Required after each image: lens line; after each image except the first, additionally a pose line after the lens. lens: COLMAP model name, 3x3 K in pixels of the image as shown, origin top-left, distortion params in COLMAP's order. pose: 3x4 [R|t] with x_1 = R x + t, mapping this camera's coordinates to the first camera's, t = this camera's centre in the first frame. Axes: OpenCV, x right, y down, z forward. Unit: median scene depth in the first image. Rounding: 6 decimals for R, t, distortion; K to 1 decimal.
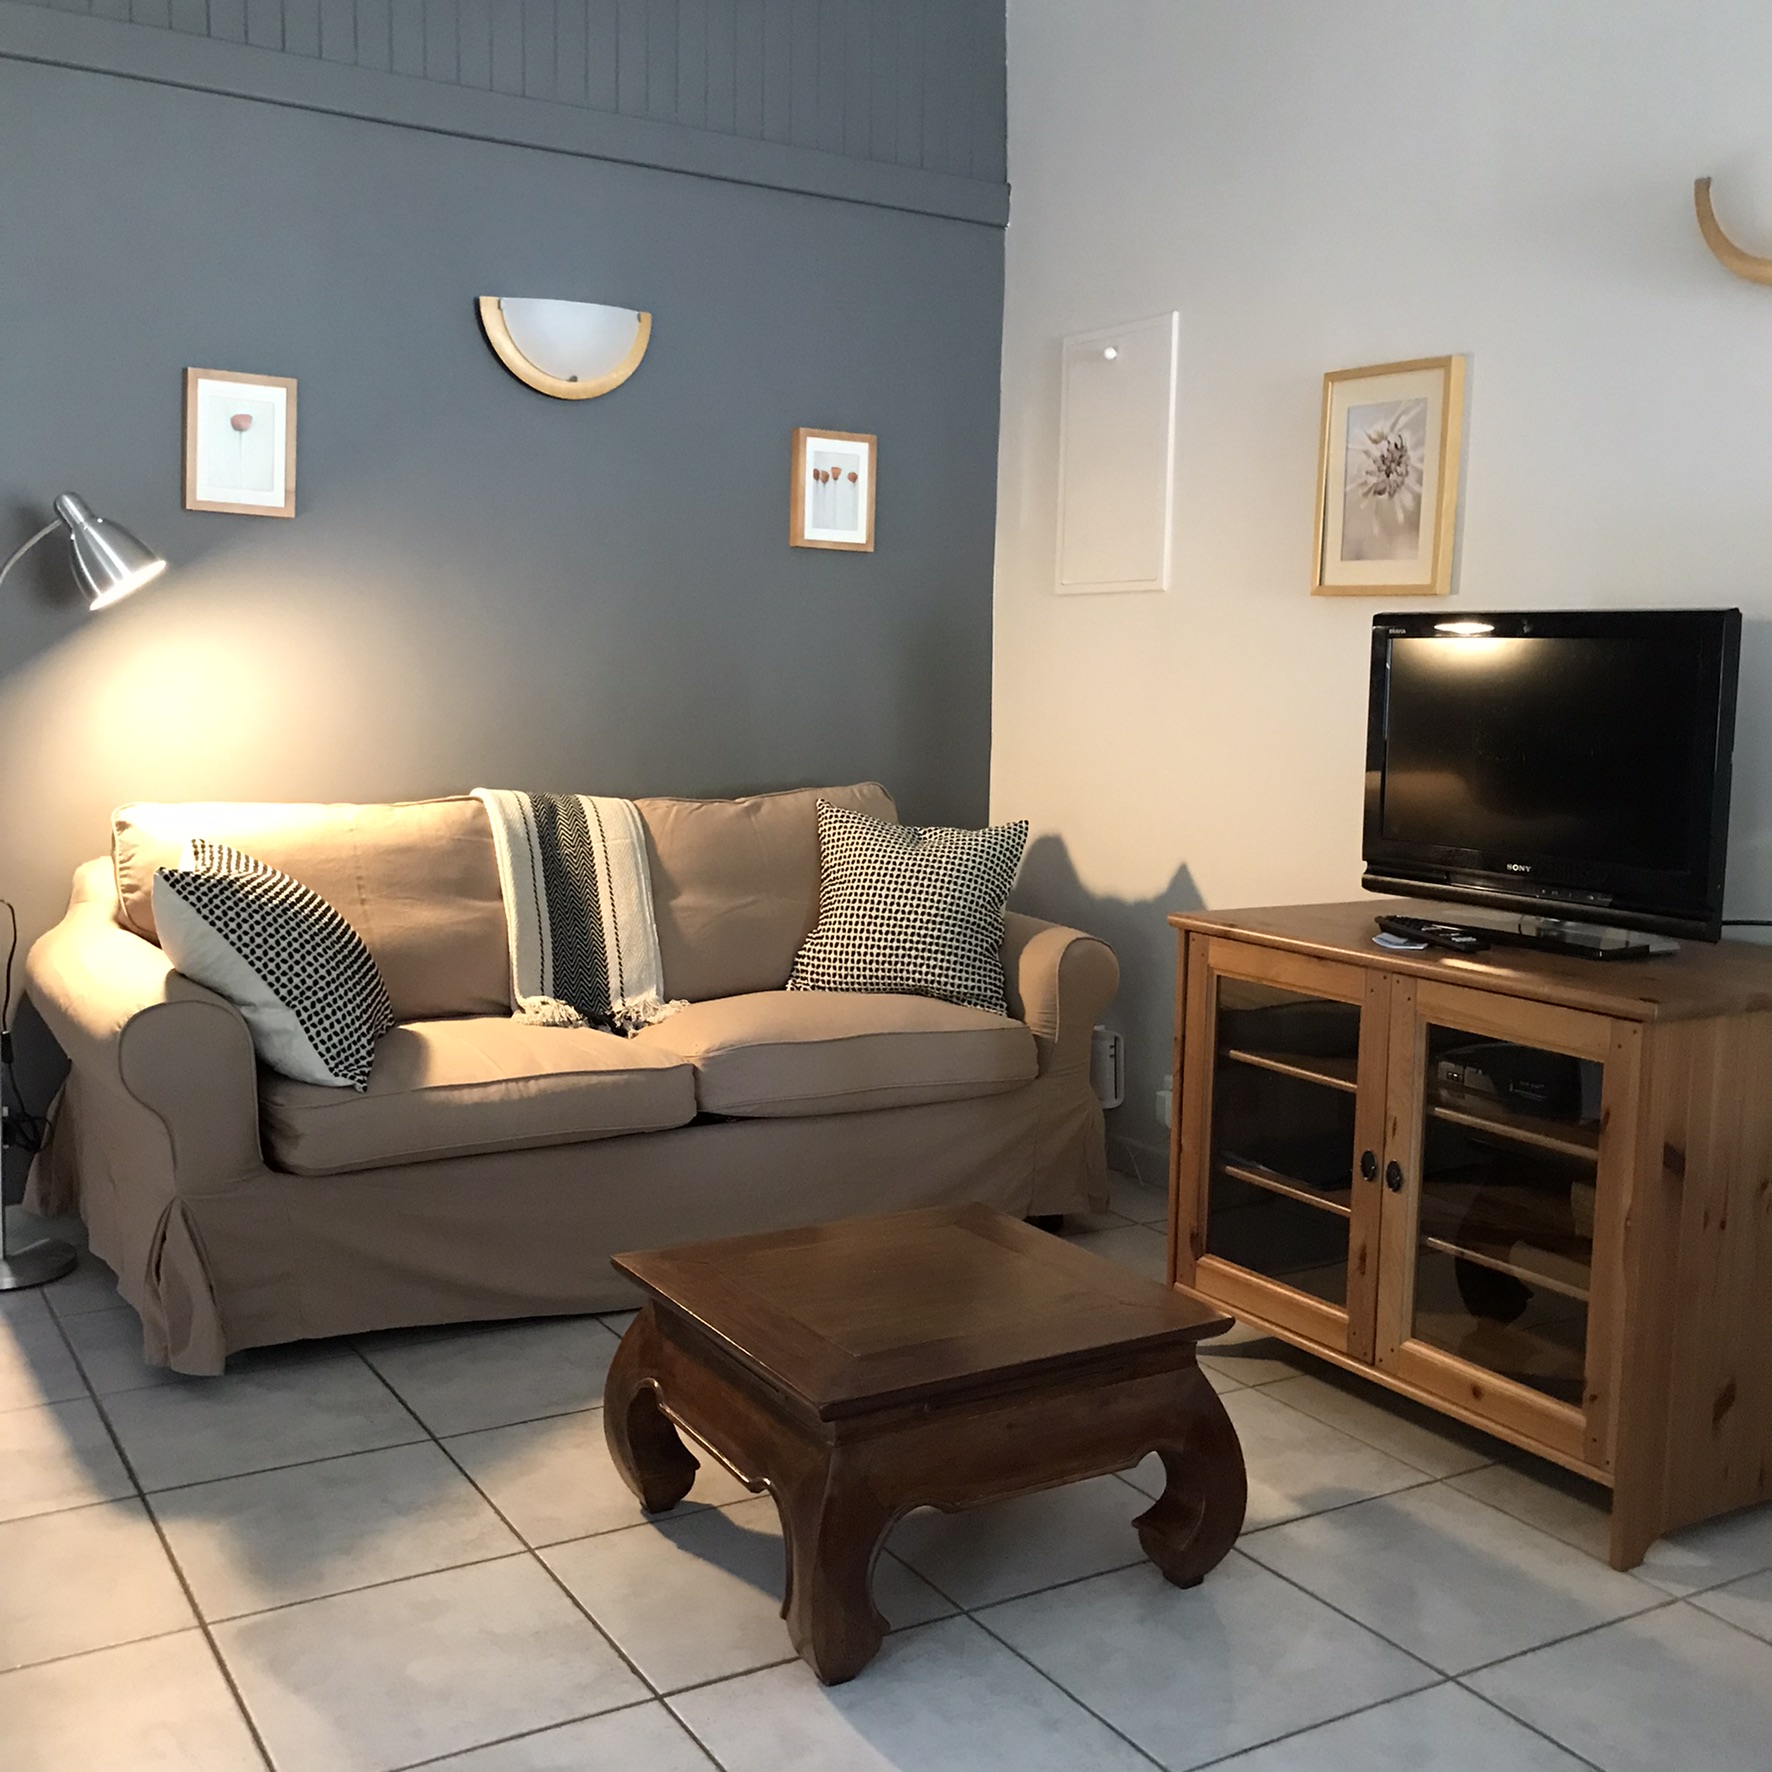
lens RADIAL K [[1943.9, 0, 888.7], [0, 1943.9, 839.8], [0, 0, 1]] dist [0.192059, -0.457797]
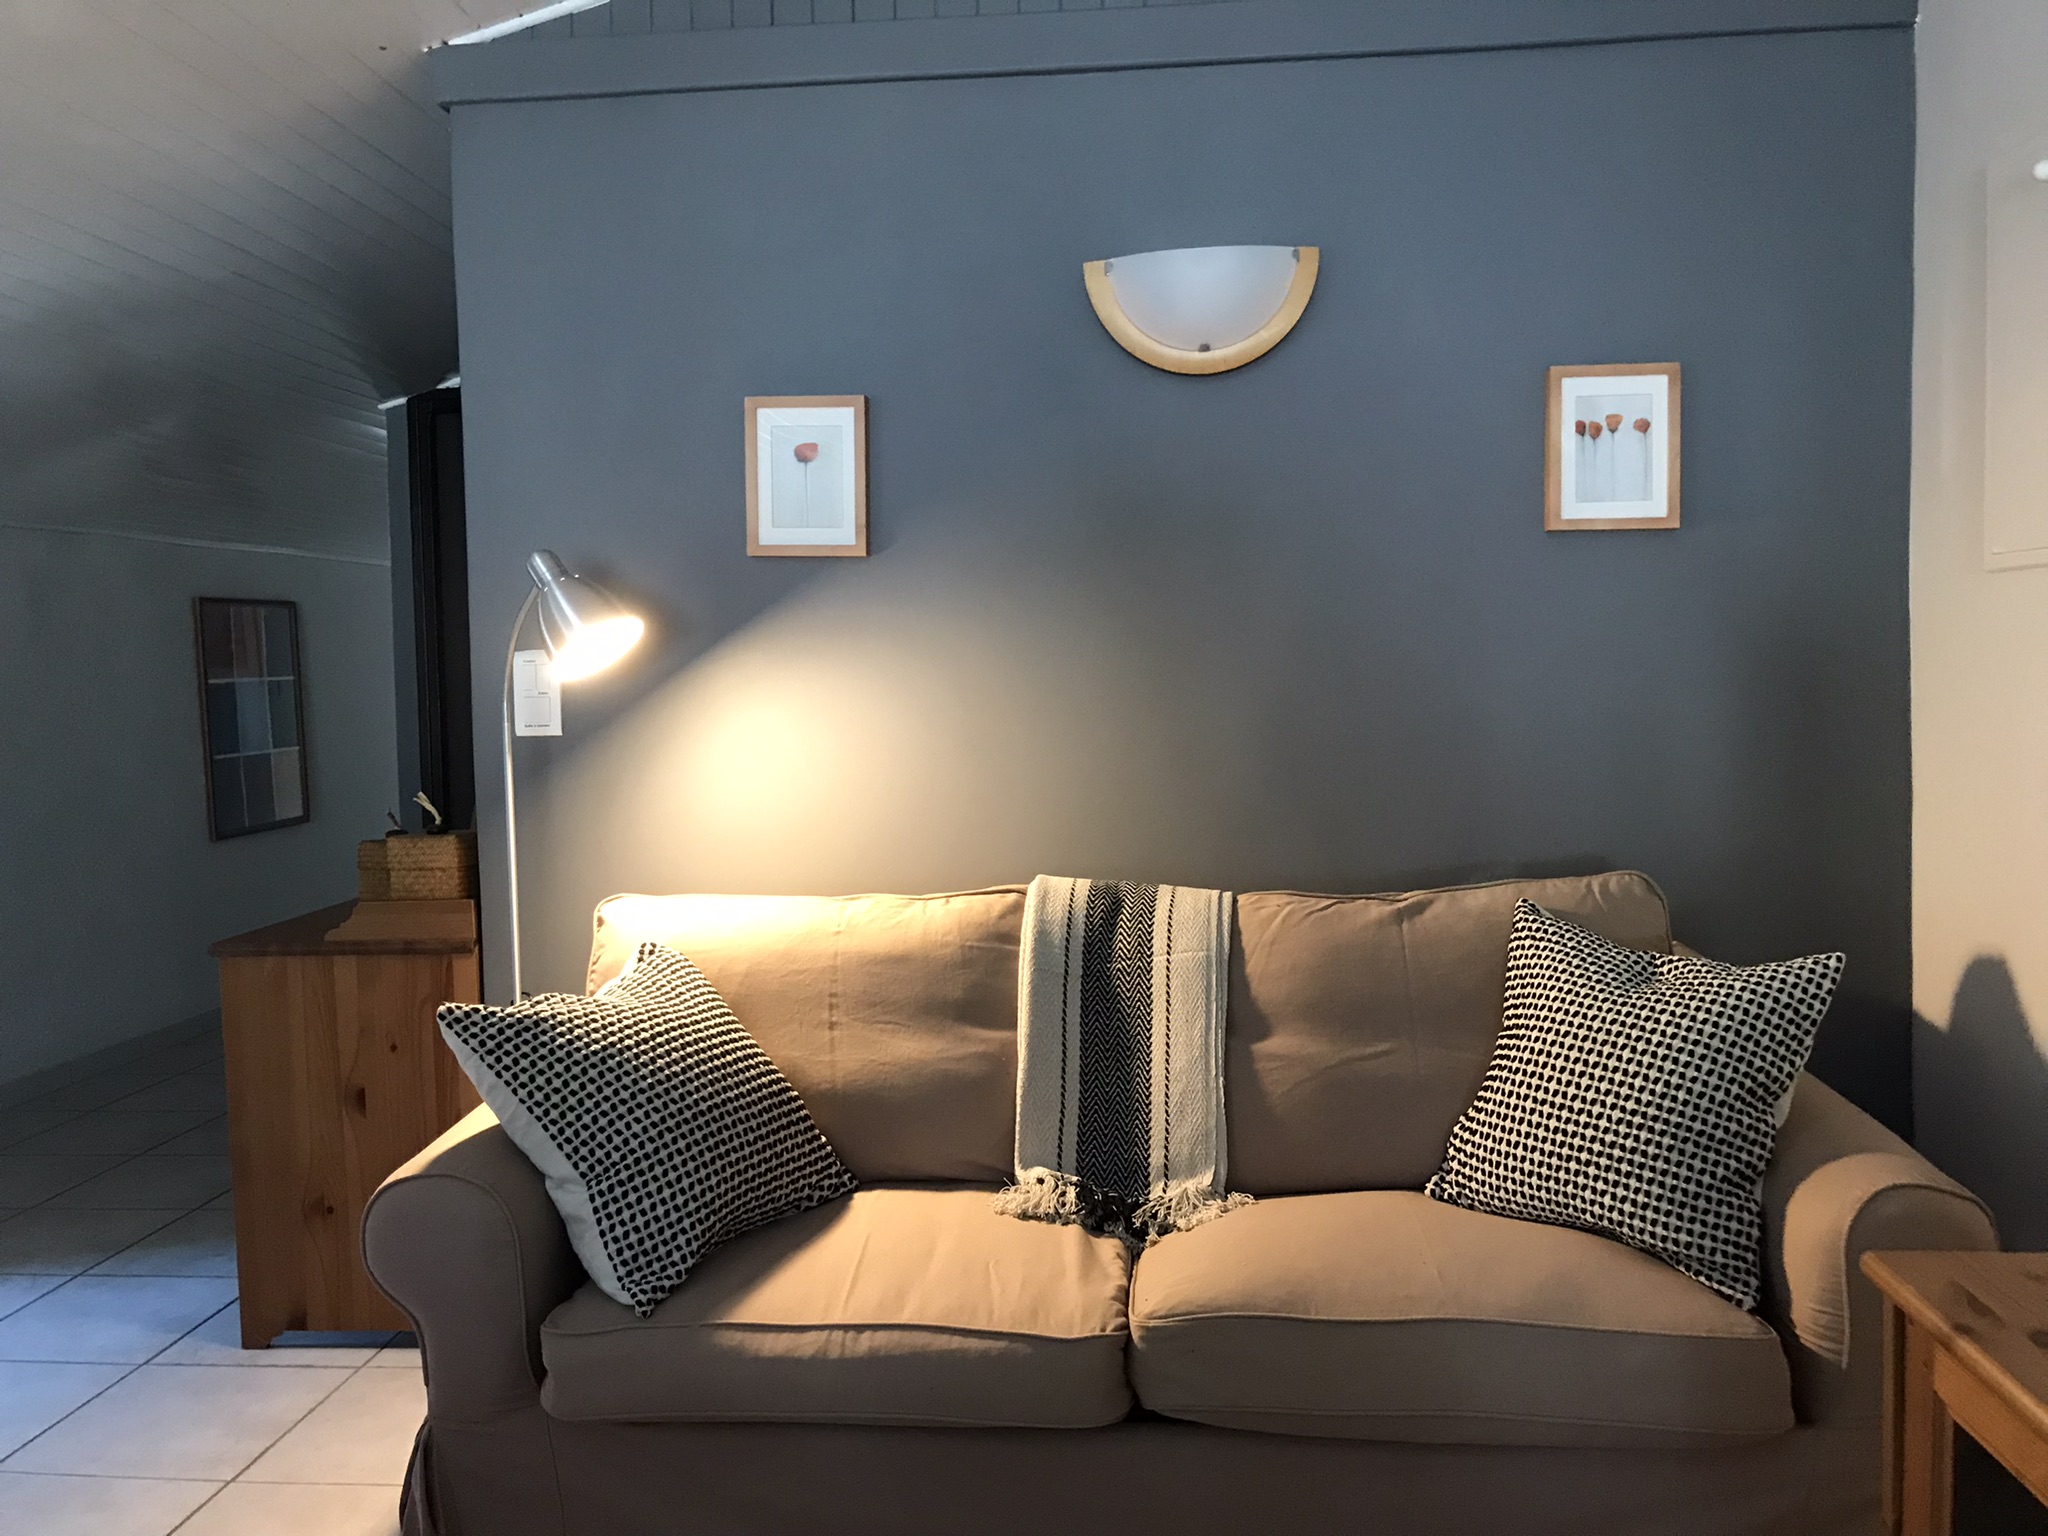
lens RADIAL K [[1679.9, 0, 1021.1], [0, 1679.9, 728.2], [0, 0, 1]] dist [0.053399, -0.059388]
pose [[0.802921, -0.013796, -0.595926, 0.191953], [-0.013590, 0.999049, -0.041440, -0.058330], [0.595930, 0.041372, 0.801970, 0.458868]]
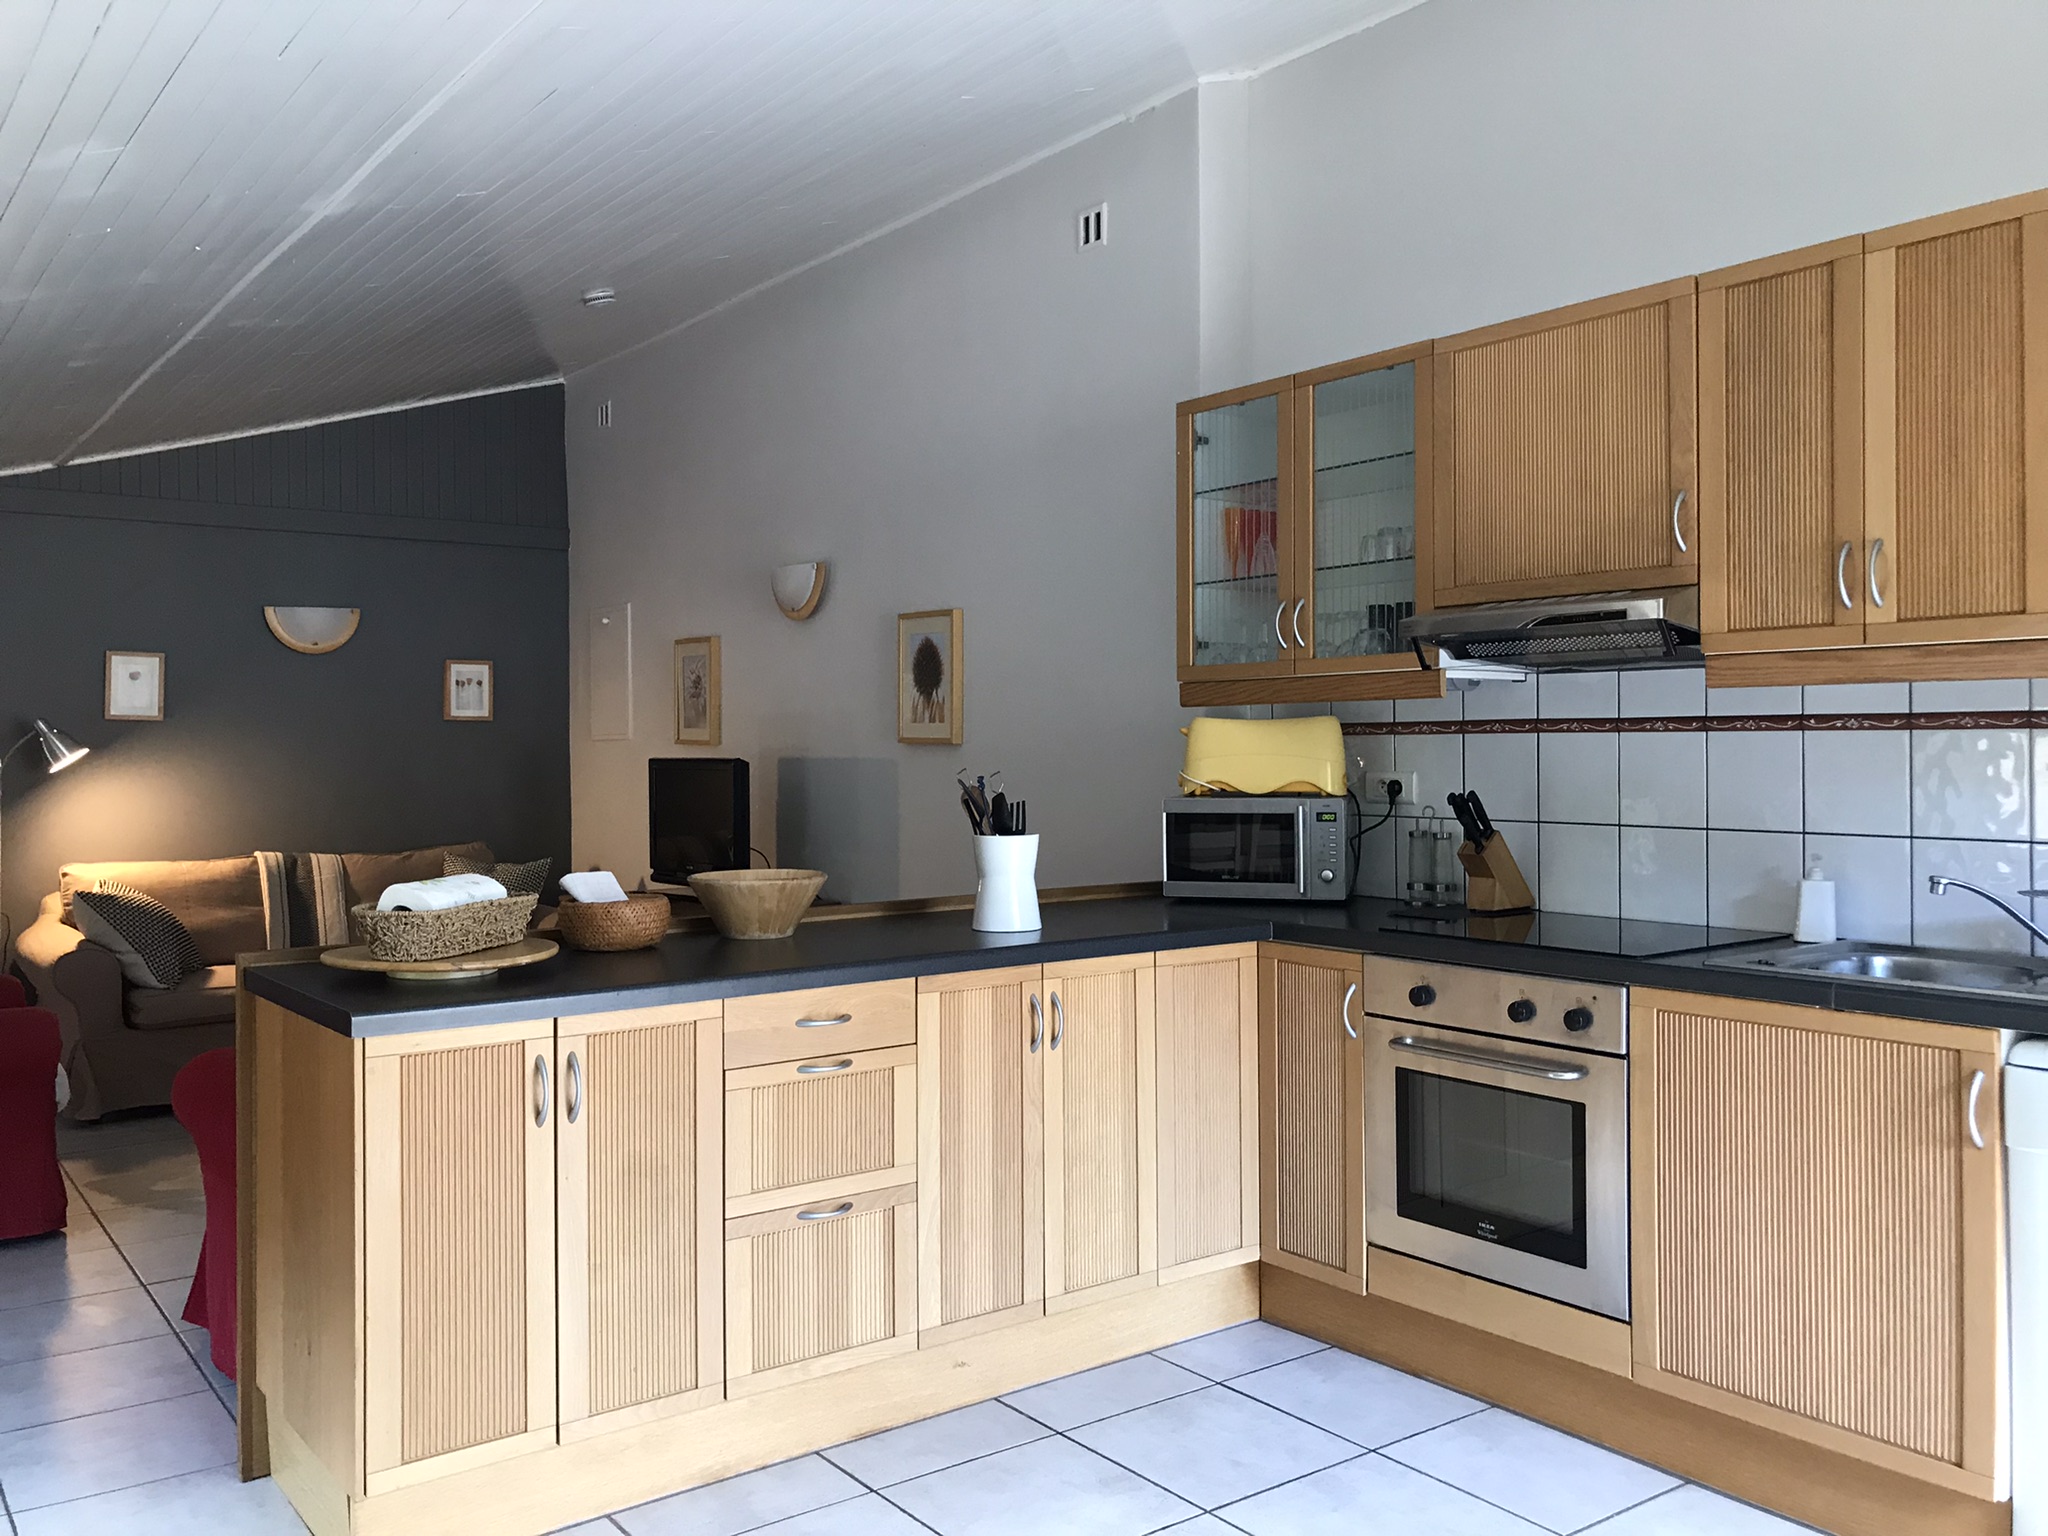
lens RADIAL K [[1668.8, 0, 983.4], [0, 1668.8, 736.4], [0, 0, 1]] dist [-0.001600, 0.075834]
pose [[0.995279, -0.026274, 0.093431, 0.376706], [0.035074, 0.994971, -0.093825, 0.043688], [-0.090496, 0.096659, 0.991195, -0.777377]]
